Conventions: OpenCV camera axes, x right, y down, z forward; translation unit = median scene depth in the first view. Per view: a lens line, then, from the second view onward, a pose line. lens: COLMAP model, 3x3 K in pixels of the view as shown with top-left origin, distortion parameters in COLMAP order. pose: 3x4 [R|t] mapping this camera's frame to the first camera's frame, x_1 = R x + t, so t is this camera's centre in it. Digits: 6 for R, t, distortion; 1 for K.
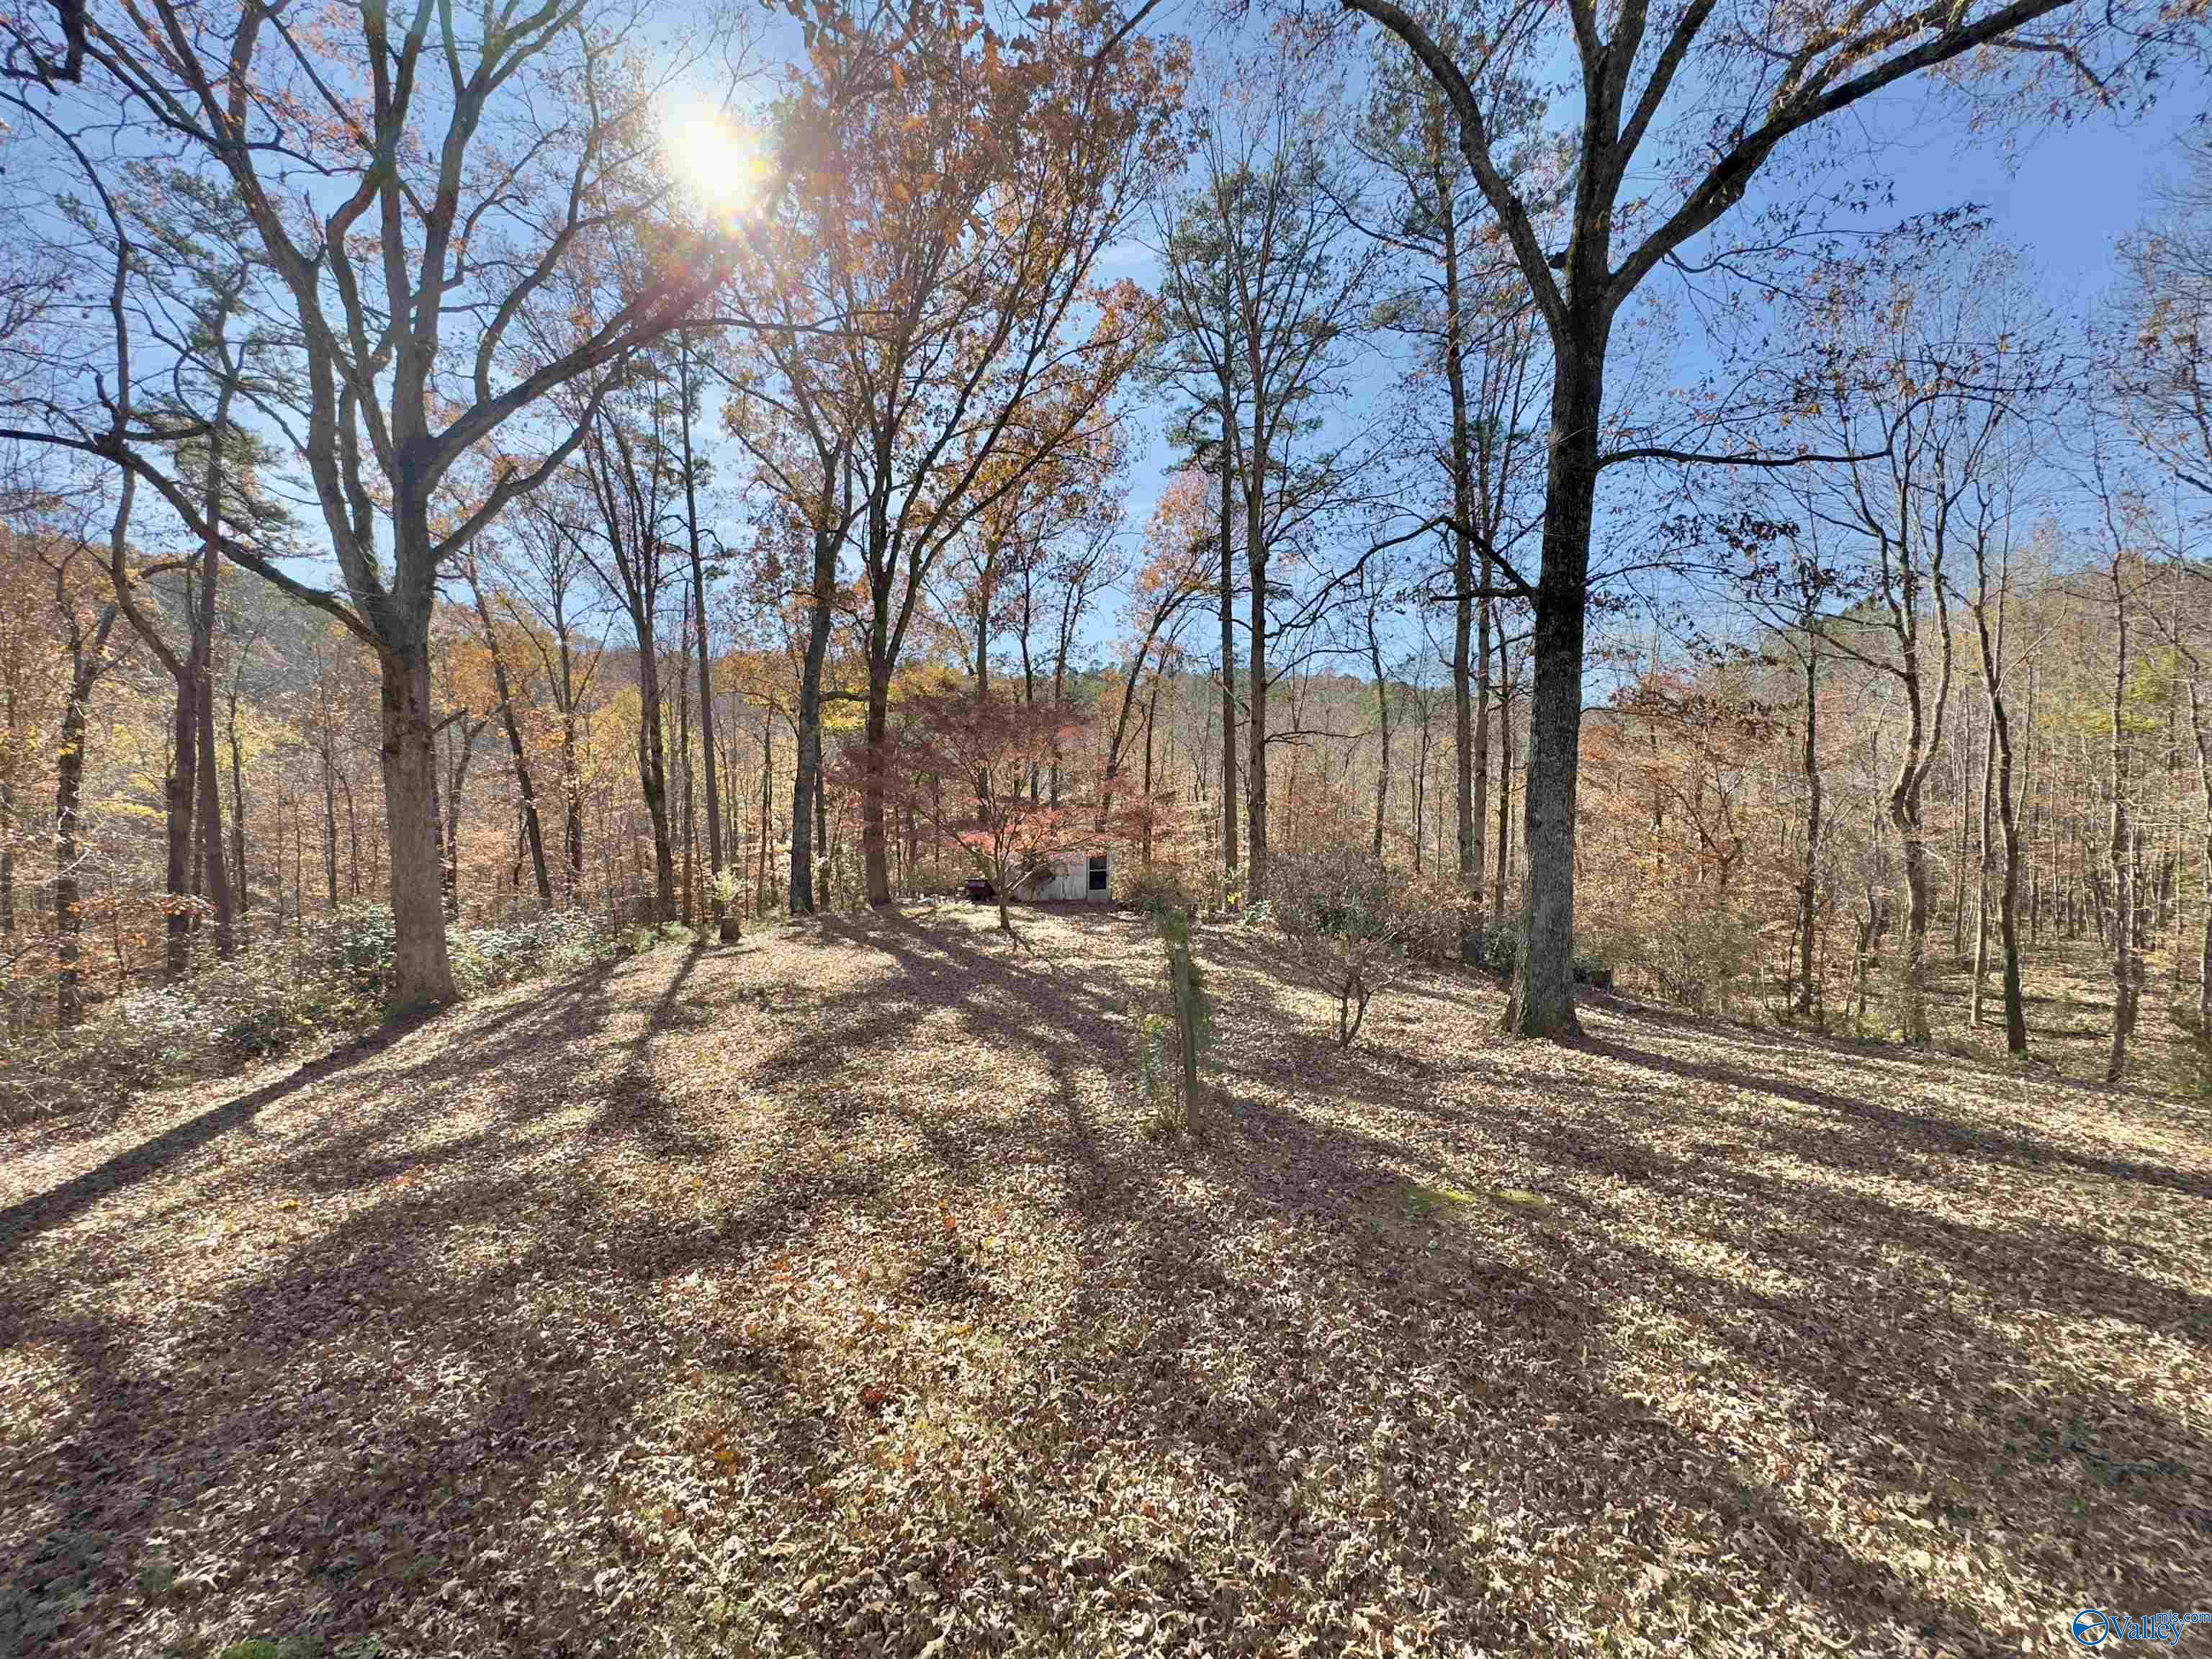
lens RADIAL K [[880.8, 0, 1107.3], [0, 880.8, 823.5], [0, 0, 1]] dist [-0.003204, 0.001085]
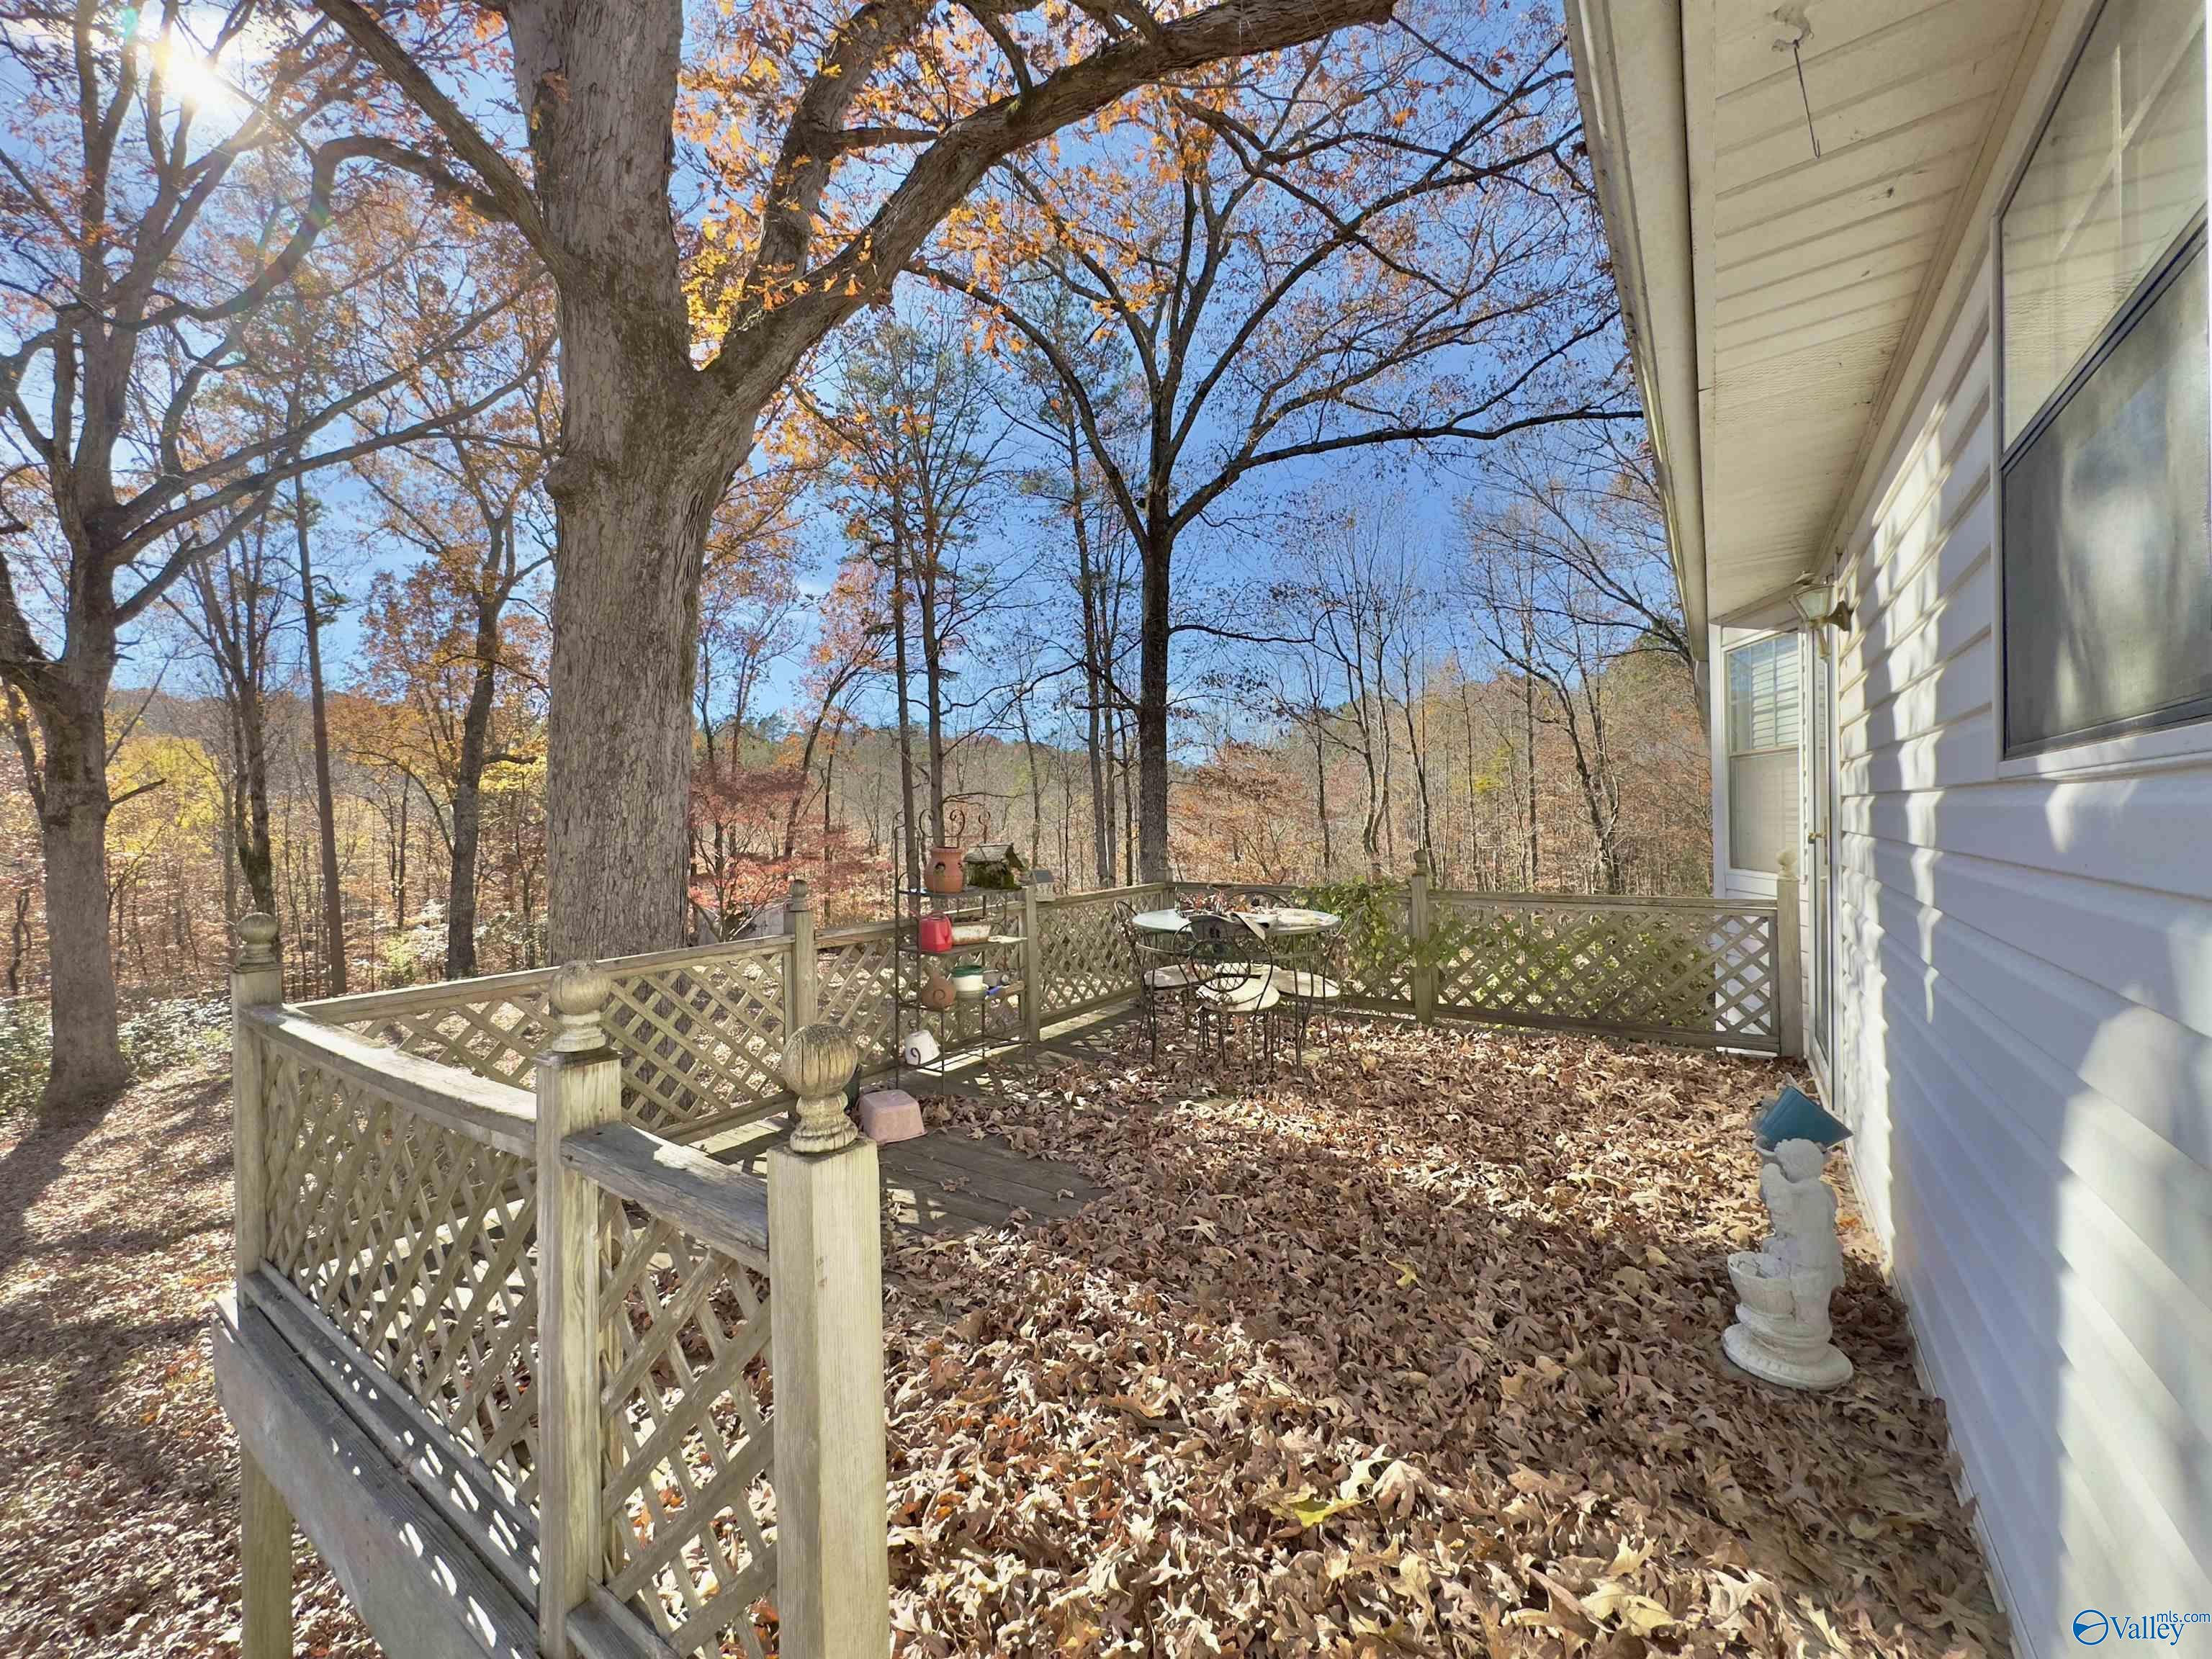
lens RADIAL K [[880.8, 0, 1103.5], [0, 880.8, 834.0], [0, 0, 1]] dist [-0.003204, 0.001085]
pose [[0.924040, -0.023651, 0.381563, -0.076869], [0.043328, 0.998133, -0.043060, 0.011429], [-0.379832, 0.056321, 0.923339, -0.182567]]
